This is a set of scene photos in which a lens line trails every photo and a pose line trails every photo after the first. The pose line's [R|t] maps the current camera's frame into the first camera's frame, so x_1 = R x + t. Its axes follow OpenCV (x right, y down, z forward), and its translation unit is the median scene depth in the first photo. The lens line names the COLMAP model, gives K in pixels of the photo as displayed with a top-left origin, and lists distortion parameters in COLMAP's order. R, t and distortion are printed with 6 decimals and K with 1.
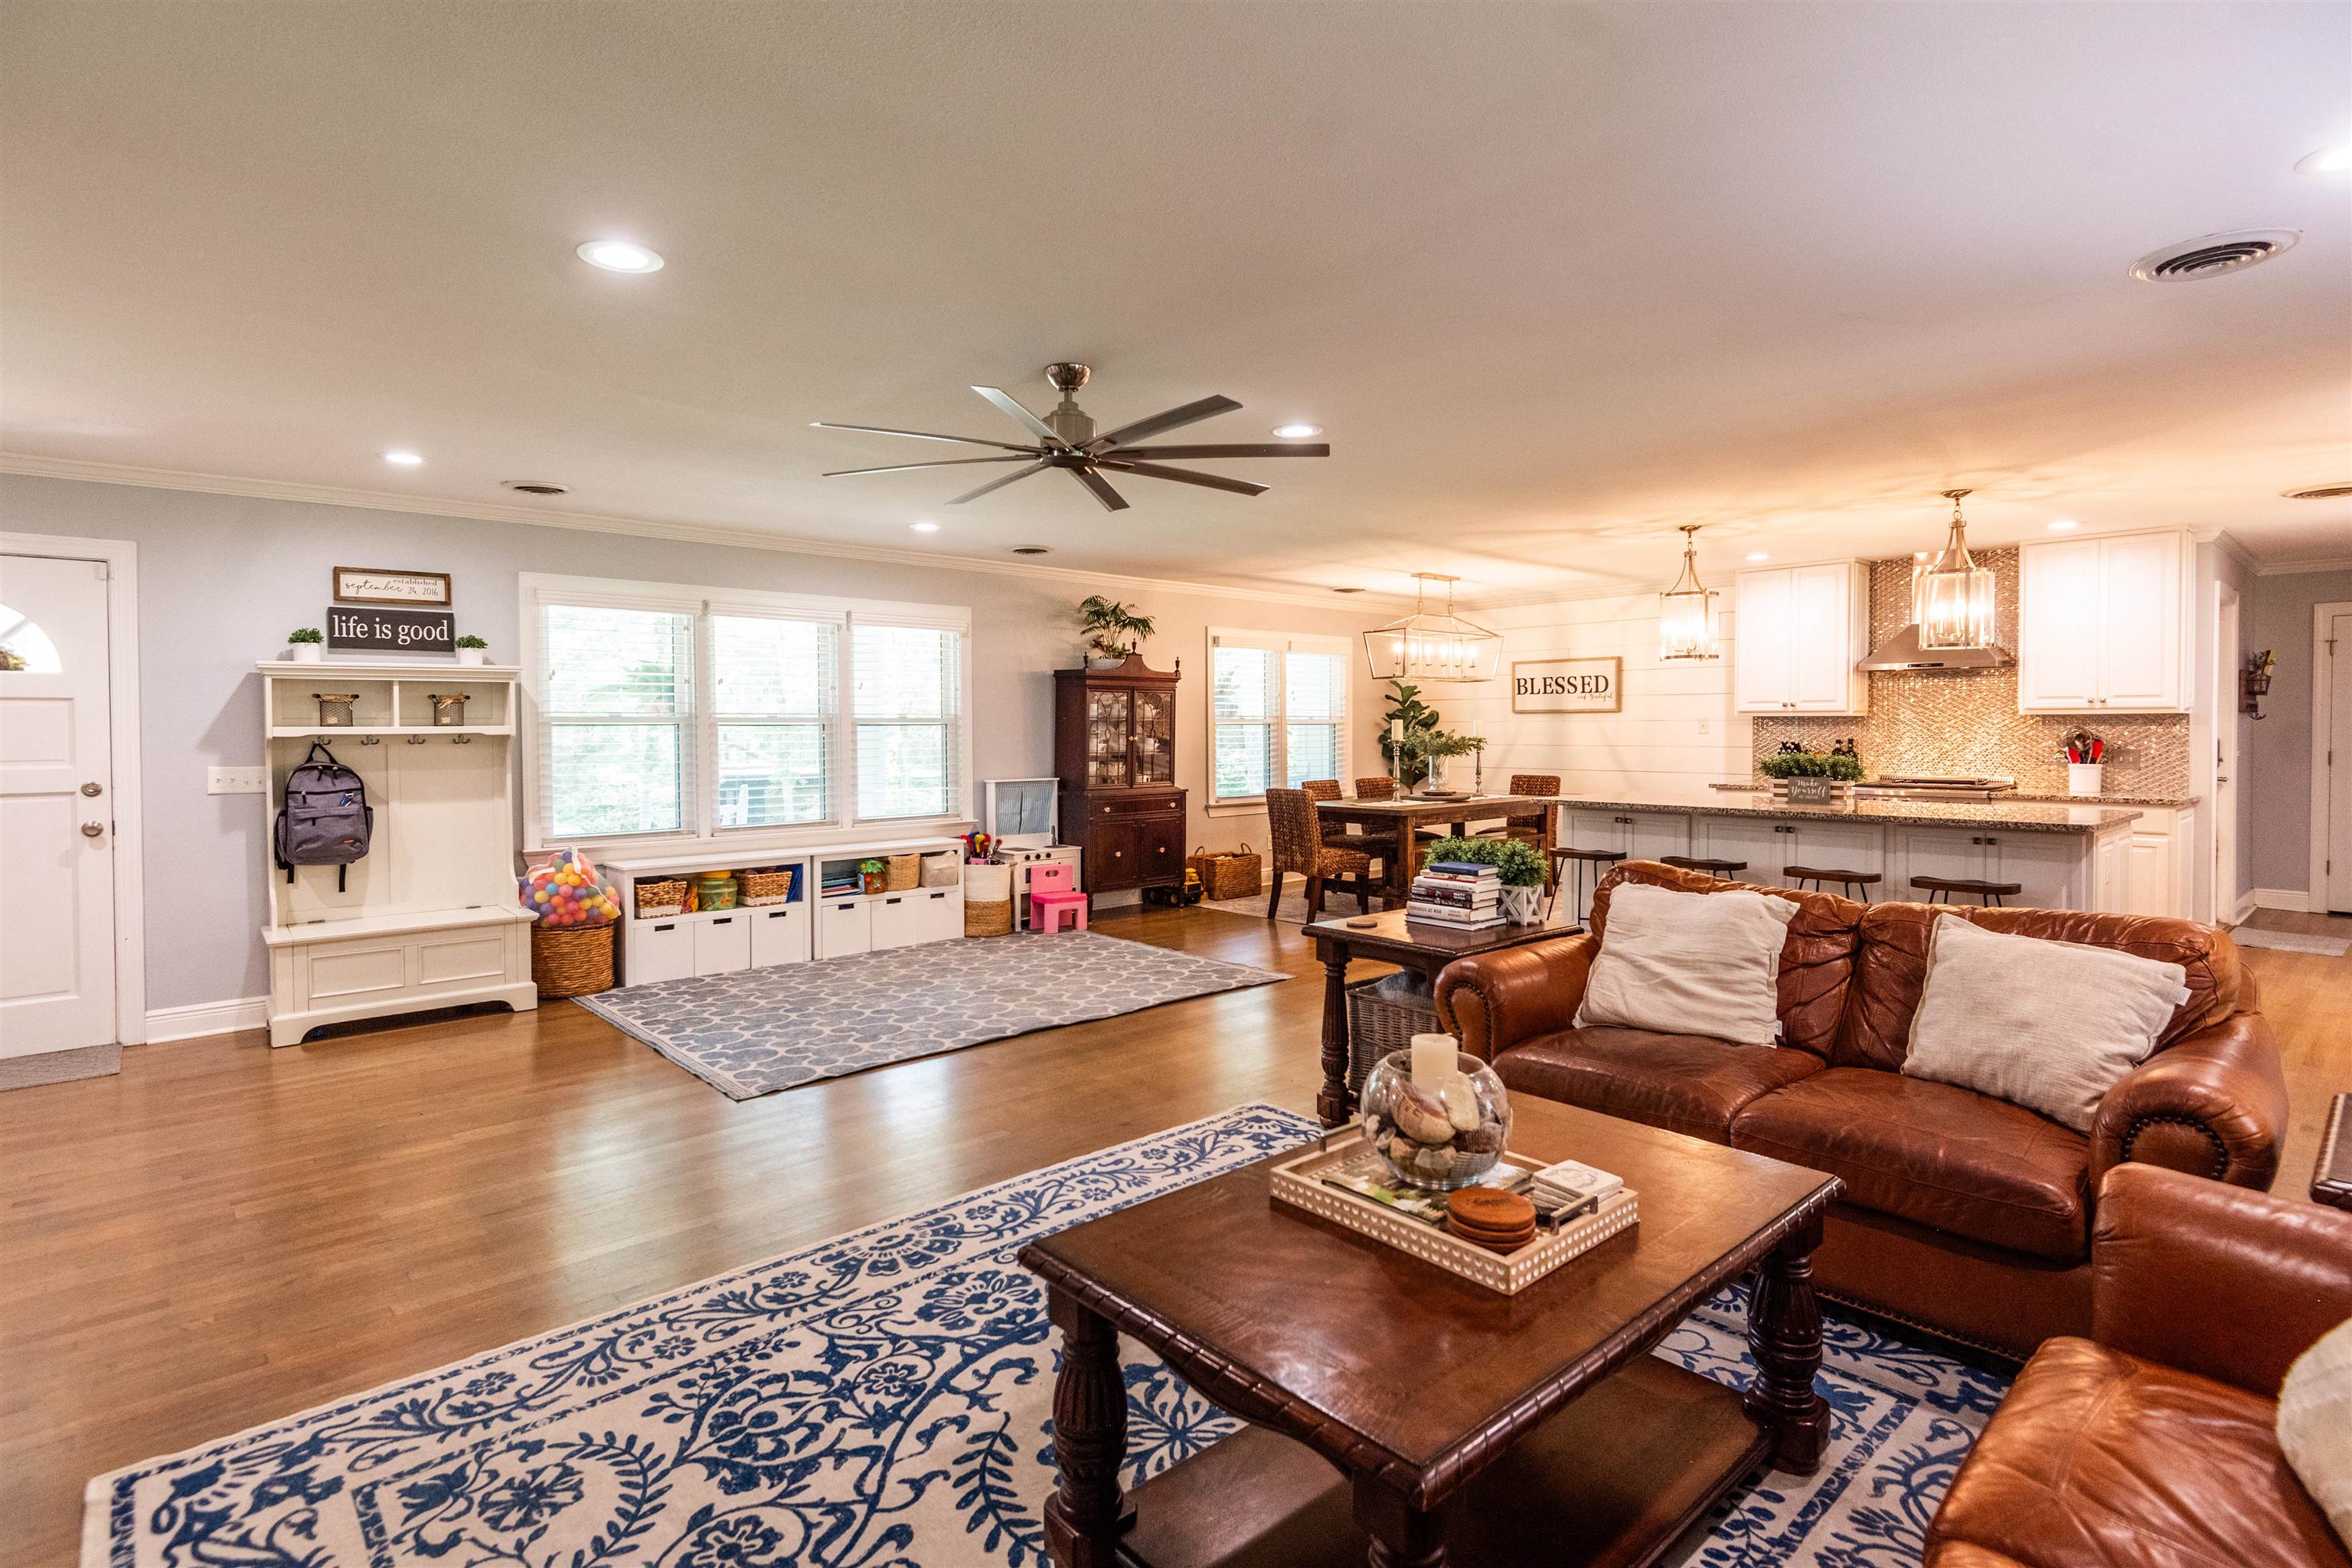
lens RADIAL K [[1132.6, 0, 1179.3], [0, 1132.6, 752.0], [0, 0, 1]] dist [-0.003059, -0.001557]
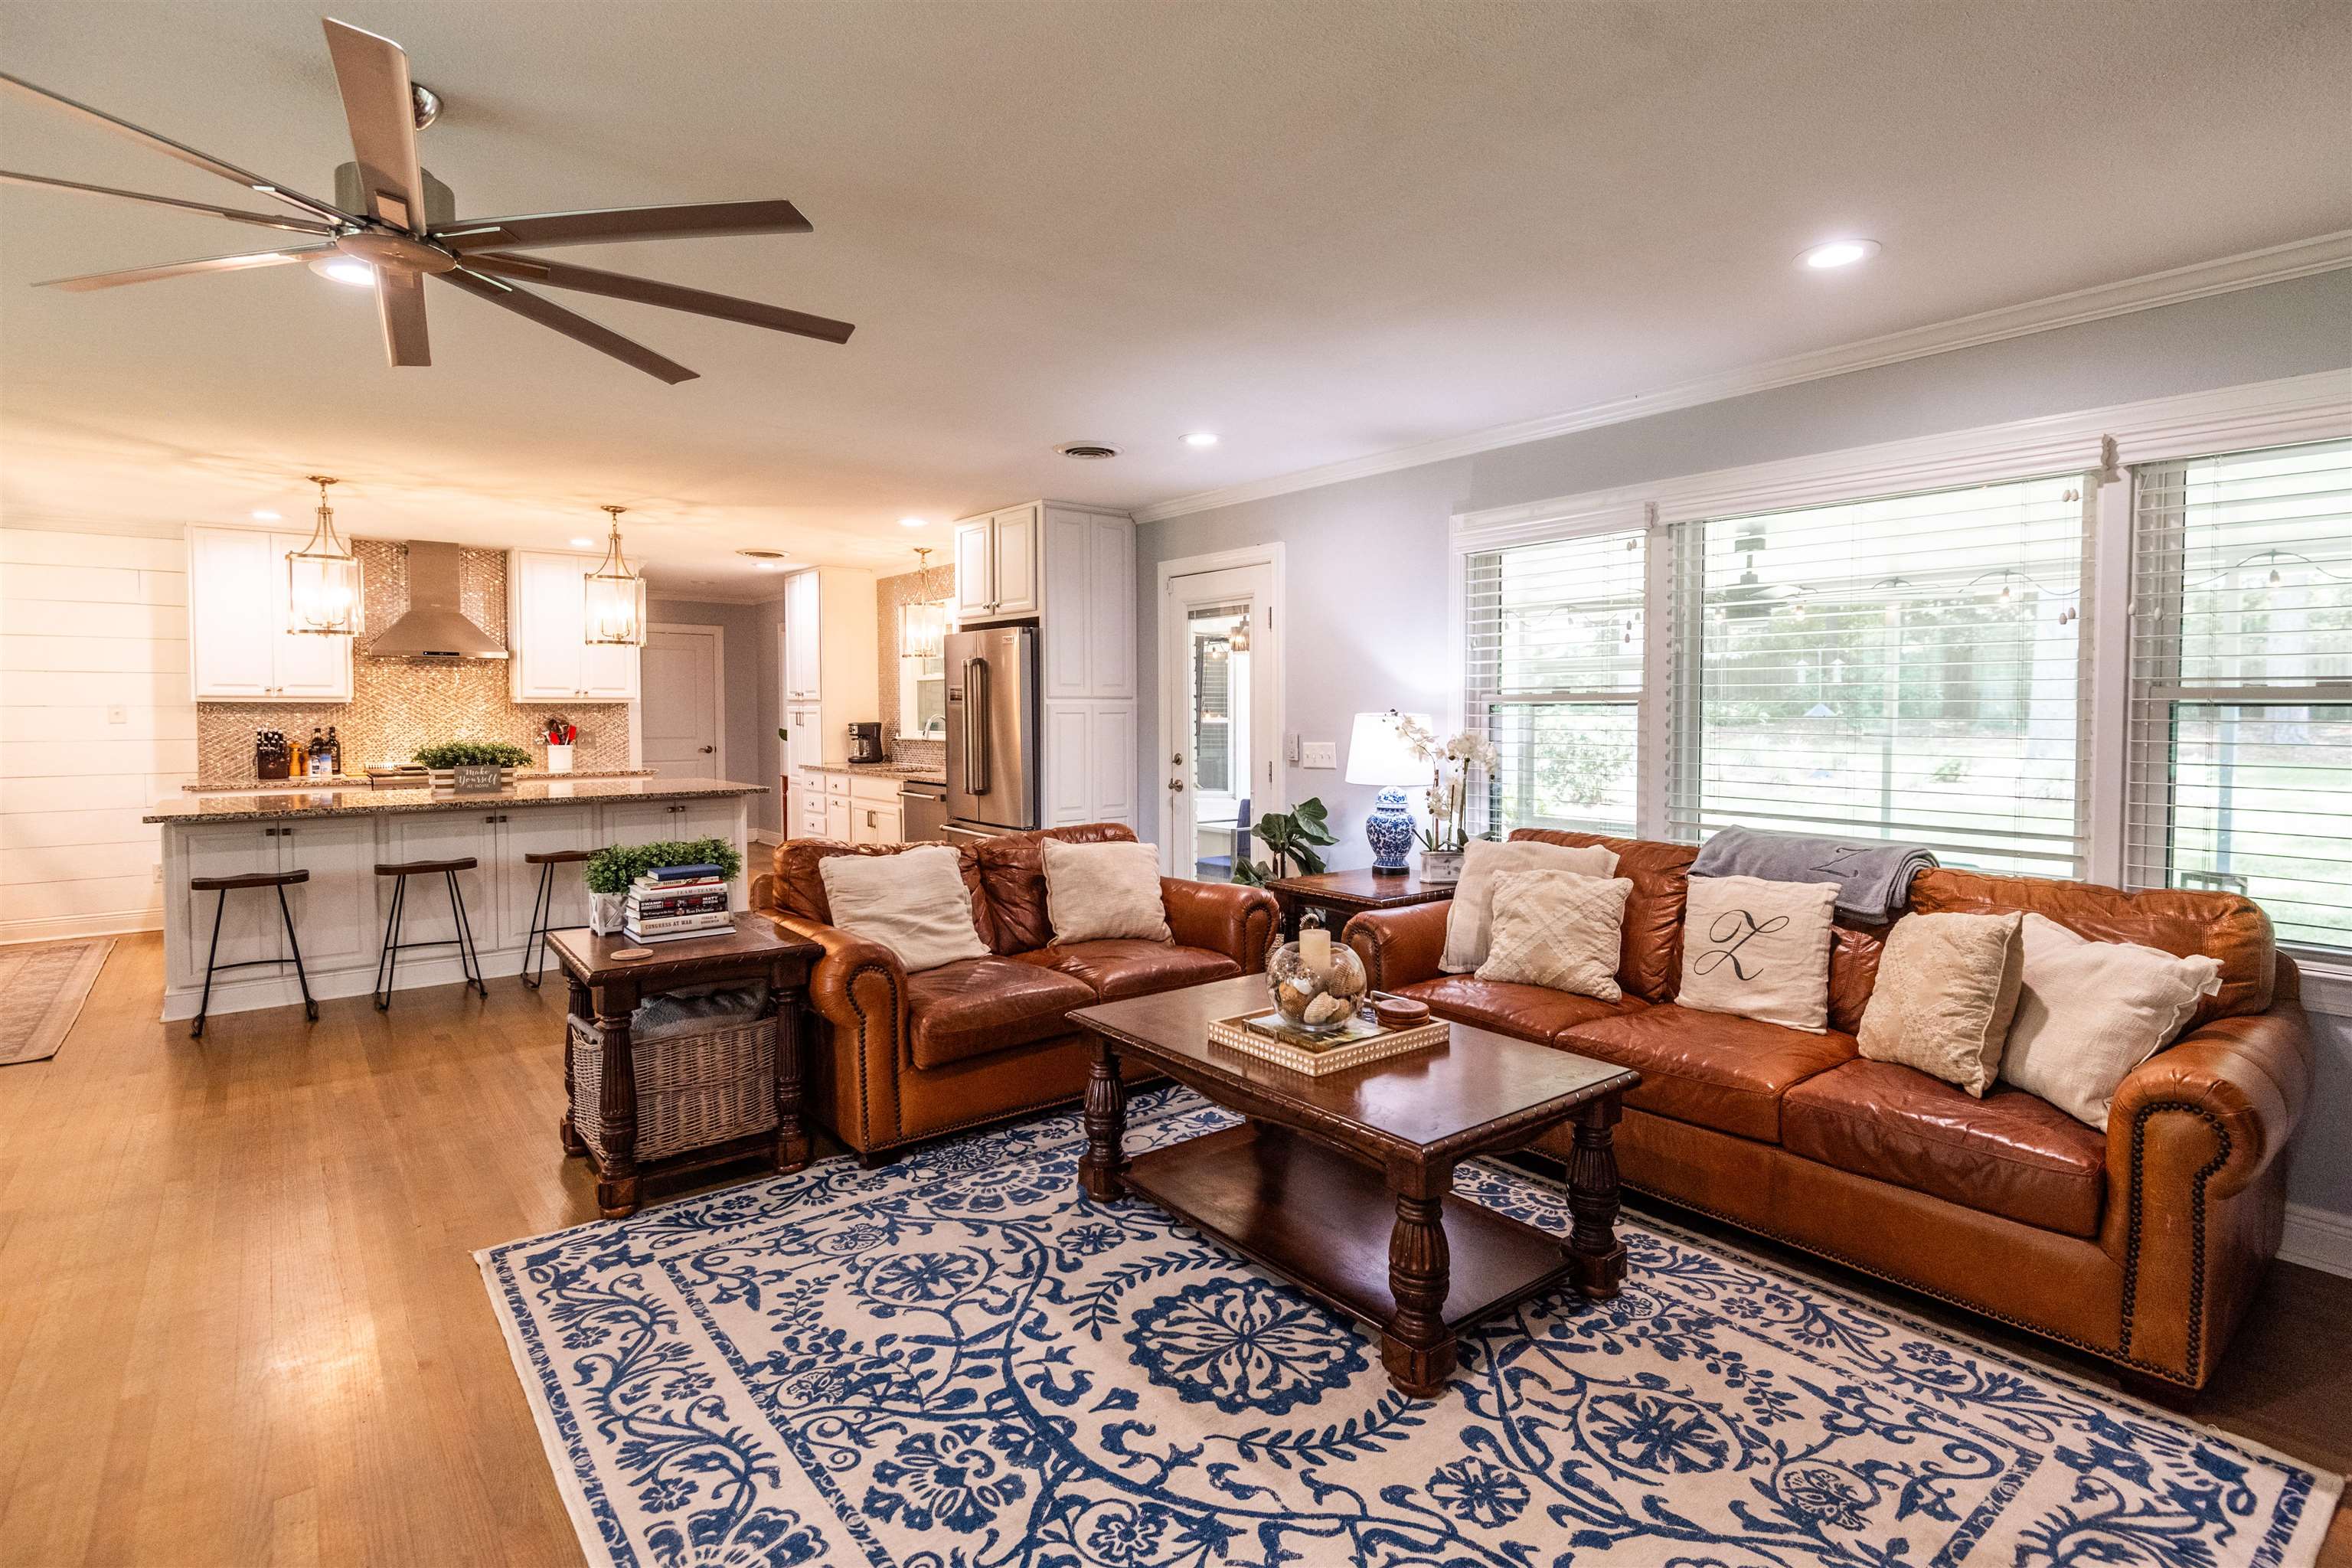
lens RADIAL K [[1116.7, 0, 1200.5], [0, 1116.7, 750.0], [0, 0, 1]] dist [-0.001448, -0.000642]
pose [[0.071338, -0.035511, 0.996820, -0.436362], [0.024573, 0.999125, 0.033835, -0.010369], [-0.997149, 0.022082, 0.072148, 0.377785]]
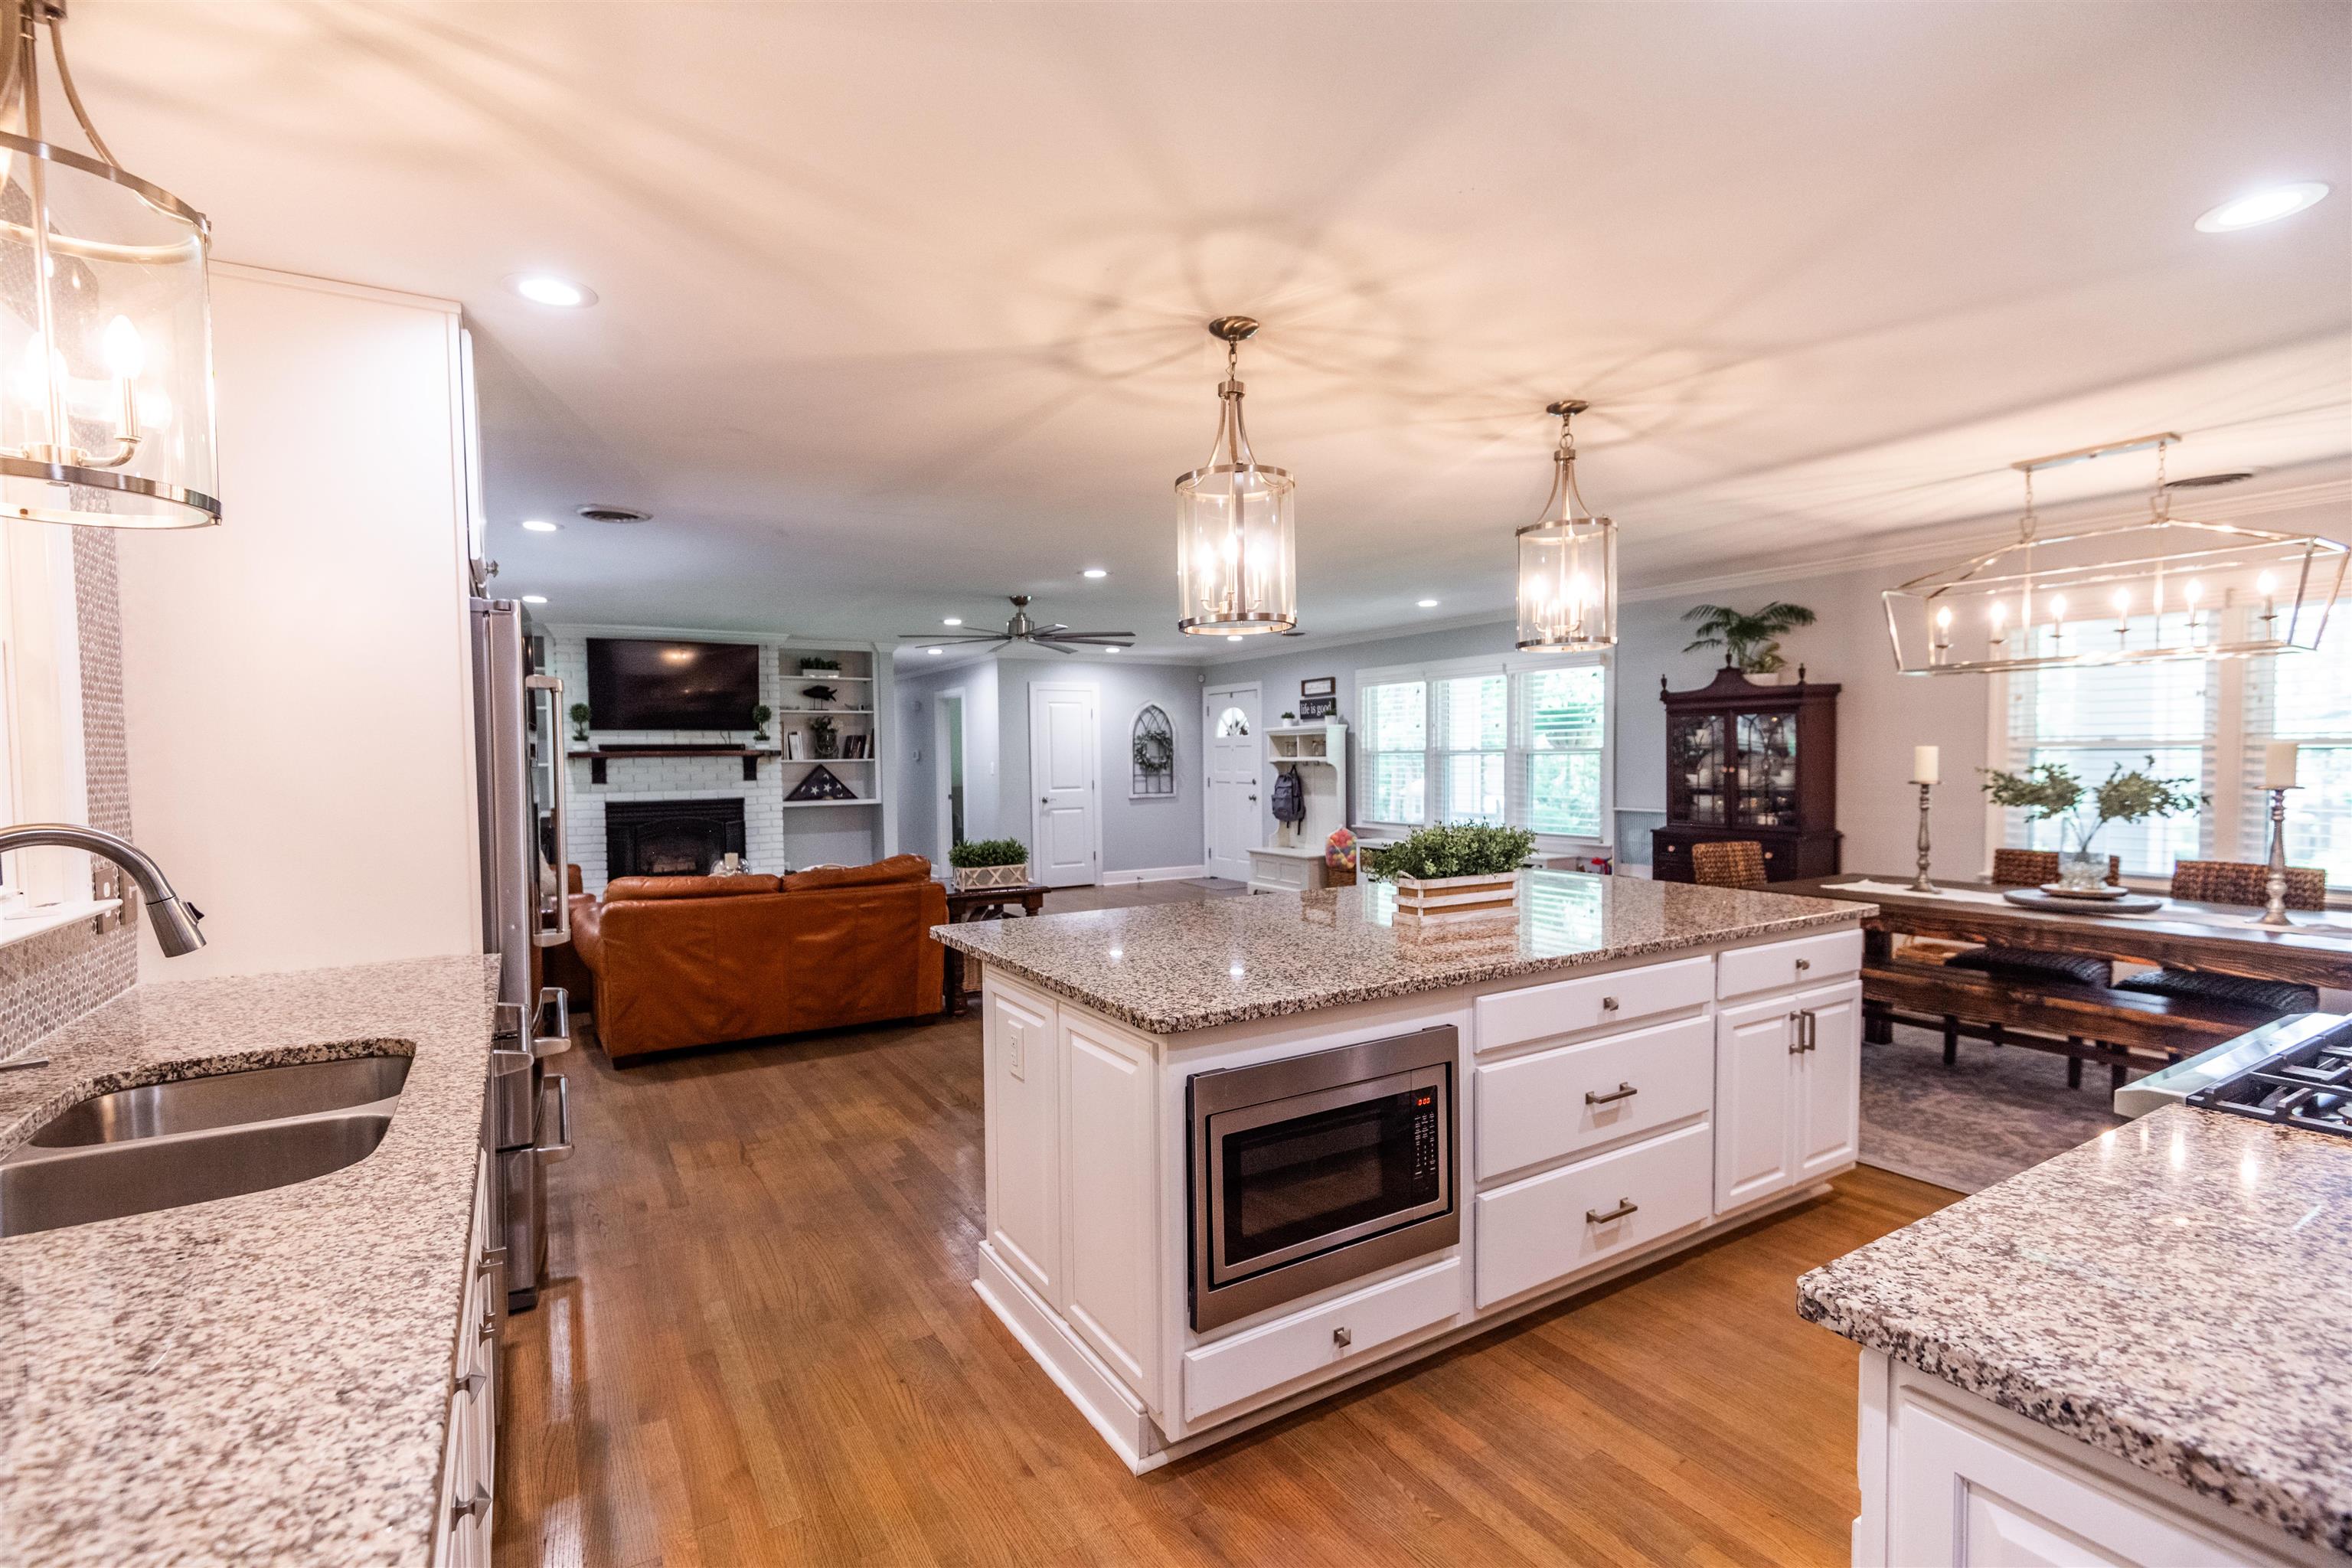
lens RADIAL K [[1066.1, 0, 1169.8], [0, 1066.1, 797.9], [0, 0, 1]] dist [0.001346, -0.001024]
pose [[-0.203087, 0.046967, -0.978034, 1.234297], [-0.008161, 0.998733, 0.049656, -0.042138], [0.979127, 0.018066, -0.202447, 1.144924]]
